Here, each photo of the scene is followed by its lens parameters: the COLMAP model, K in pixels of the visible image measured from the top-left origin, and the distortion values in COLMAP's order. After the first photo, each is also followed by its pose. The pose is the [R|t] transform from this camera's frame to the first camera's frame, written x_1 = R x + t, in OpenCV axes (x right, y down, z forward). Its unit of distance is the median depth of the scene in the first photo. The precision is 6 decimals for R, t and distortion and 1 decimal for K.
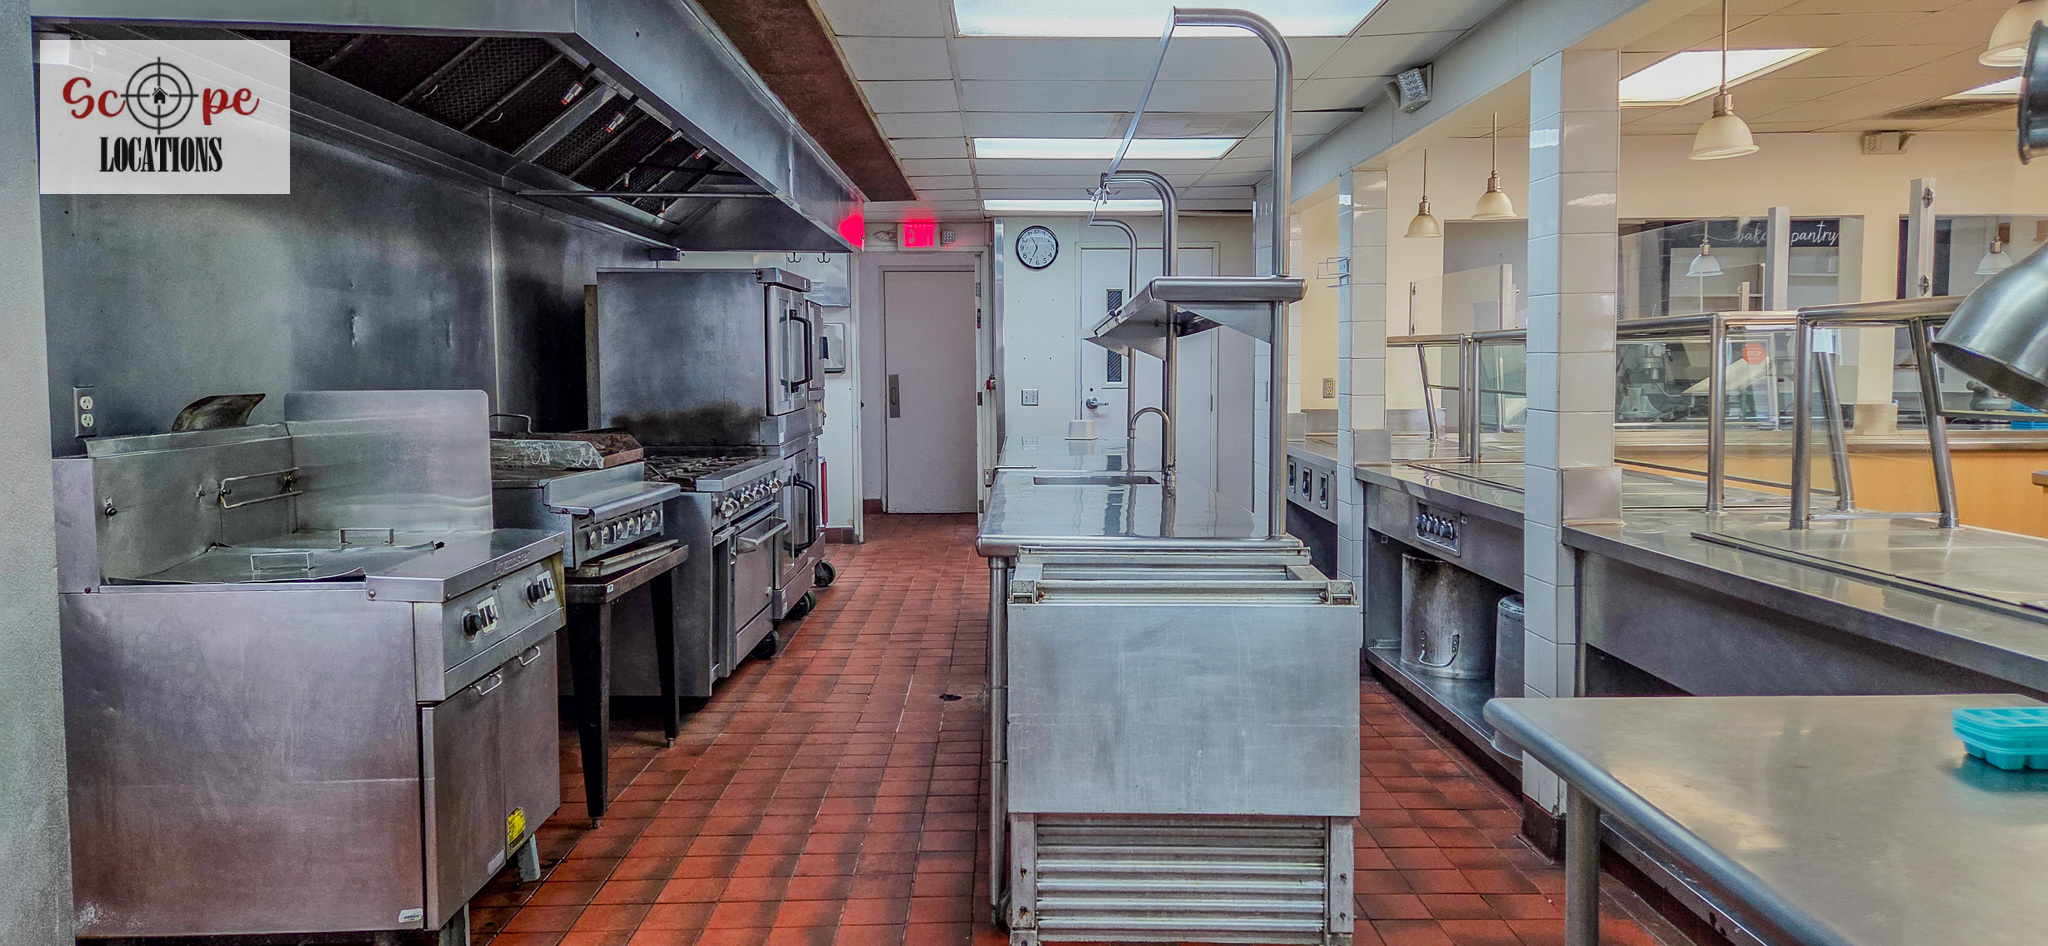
lens RADIAL K [[1303.1, 0, 1019.5], [0, 1303.1, 461.4], [0, 0, 1]] dist [0.005769, -0.003427]
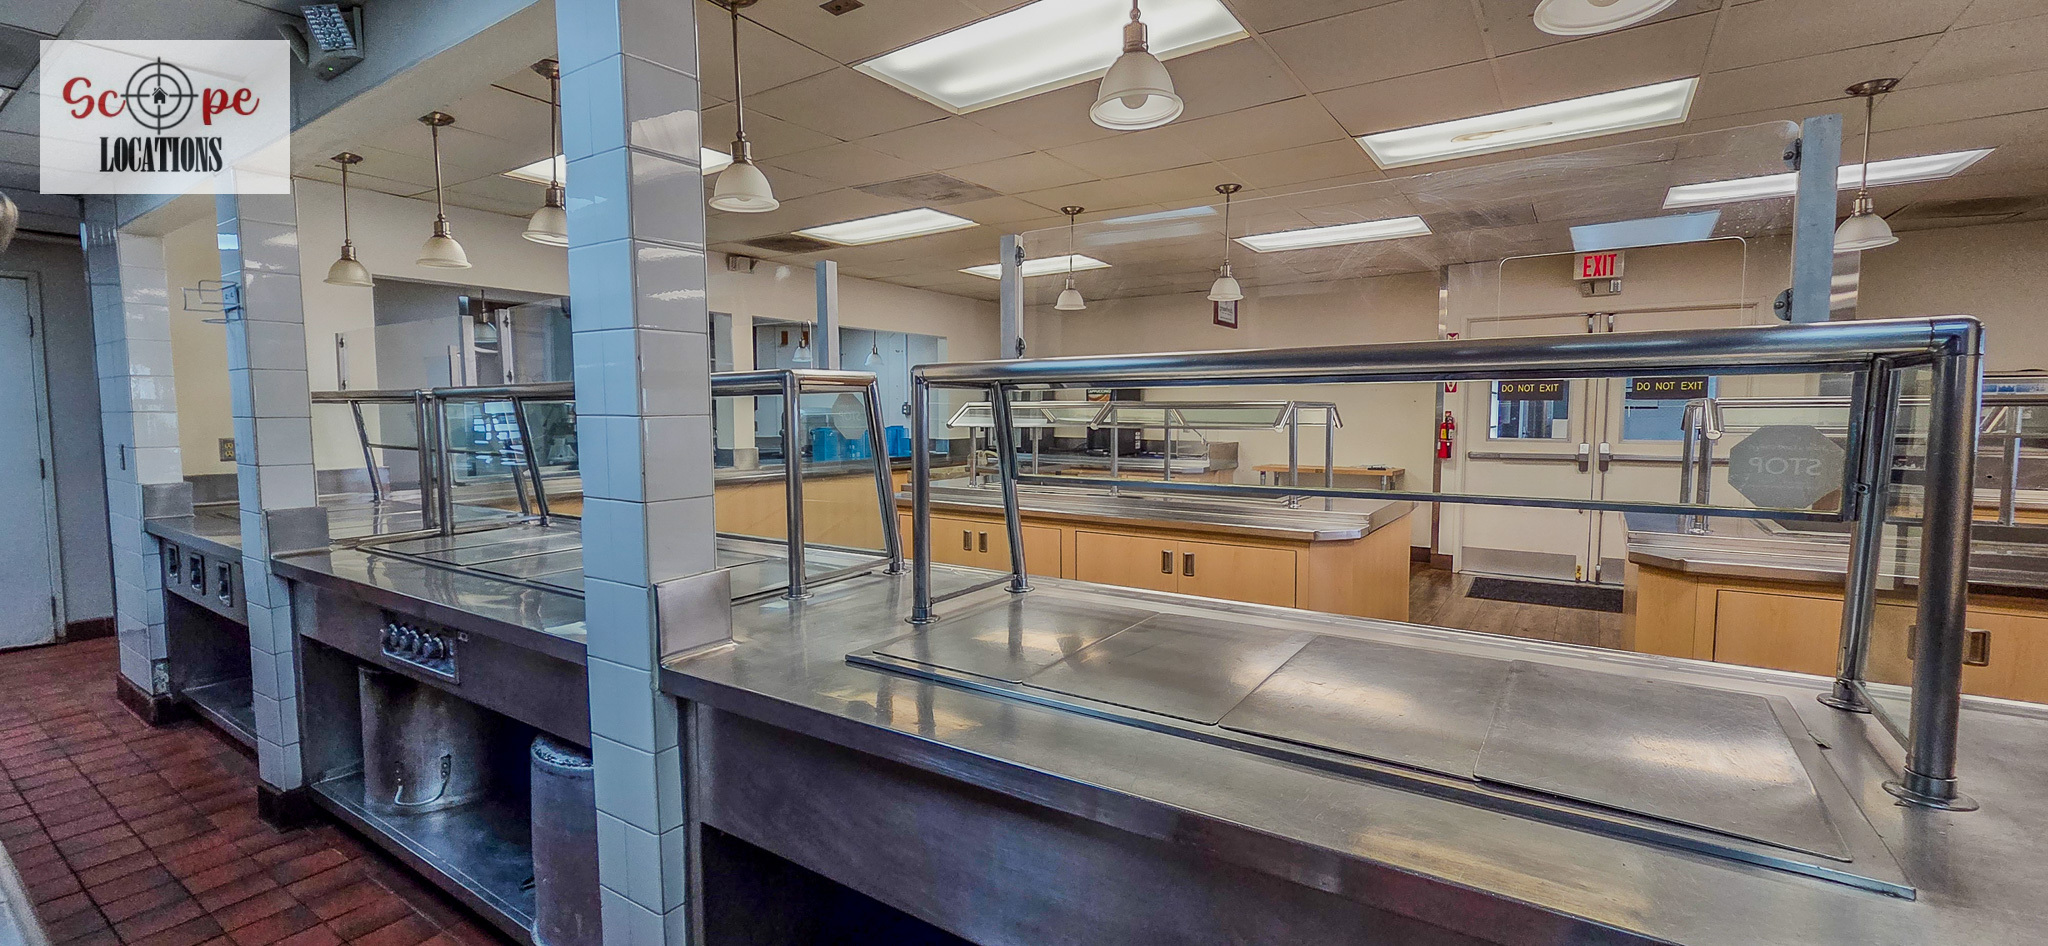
lens RADIAL K [[845.4, 0, 1020.3], [0, 845.4, 471.0], [0, 0, 1]] dist [0.003563, 0.000234]
pose [[0.563496, -0.052010, 0.824480, 0.096987], [0.060730, 0.997924, 0.021445, -0.031250], [-0.823884, 0.037986, 0.565485, 0.353492]]
